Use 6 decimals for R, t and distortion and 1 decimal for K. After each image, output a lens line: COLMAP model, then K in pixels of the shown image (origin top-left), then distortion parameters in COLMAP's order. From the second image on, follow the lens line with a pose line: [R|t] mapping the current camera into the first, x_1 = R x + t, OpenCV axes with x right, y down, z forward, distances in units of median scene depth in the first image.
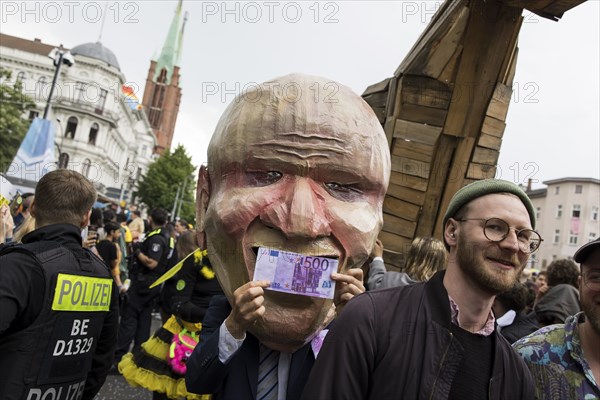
lens RADIAL K [[460.8, 0, 300.0], [0, 460.8, 200.0], [0, 0, 1]] dist [-0.015389, -0.004395]
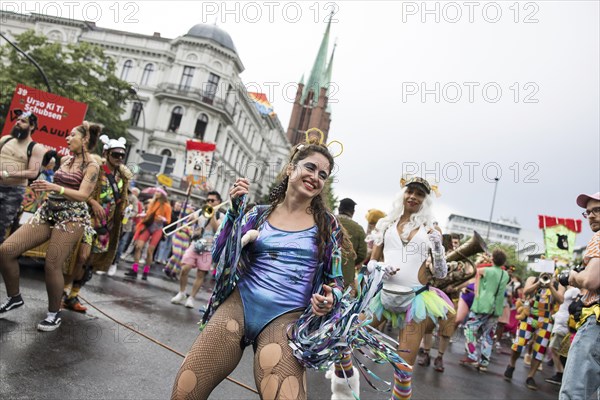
lens RADIAL K [[455.6, 0, 307.2], [0, 455.6, 200.7], [0, 0, 1]] dist [0.004558, 0.000708]
pose [[0.949725, -0.008540, -0.312968, -0.011313], [-0.015022, 0.997234, -0.072799, 0.032533], [0.312724, 0.073840, 0.946970, 0.220594]]
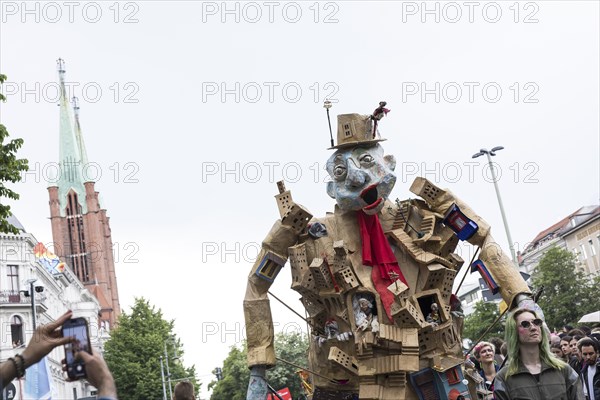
lens RADIAL K [[766.0, 0, 300.0], [0, 766.0, 200.0], [0, 0, 1]] dist [0.002578, 0.001670]
pose [[0.934170, -0.356798, -0.004613, 0.011073], [0.352227, 0.924119, -0.148121, -0.007256], [0.057112, 0.136745, 0.988959, -0.091618]]
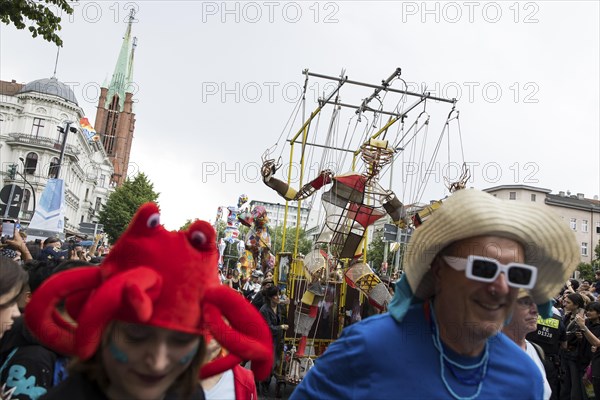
lens RADIAL K [[455.6, 0, 307.2], [0, 455.6, 200.7], [0, 0, 1]] dist [0.004558, 0.000708]
pose [[0.992474, -0.059380, 0.107092, -0.006991], [0.062852, 0.997591, -0.029347, -0.006951], [-0.105092, 0.035857, 0.993816, -0.038714]]
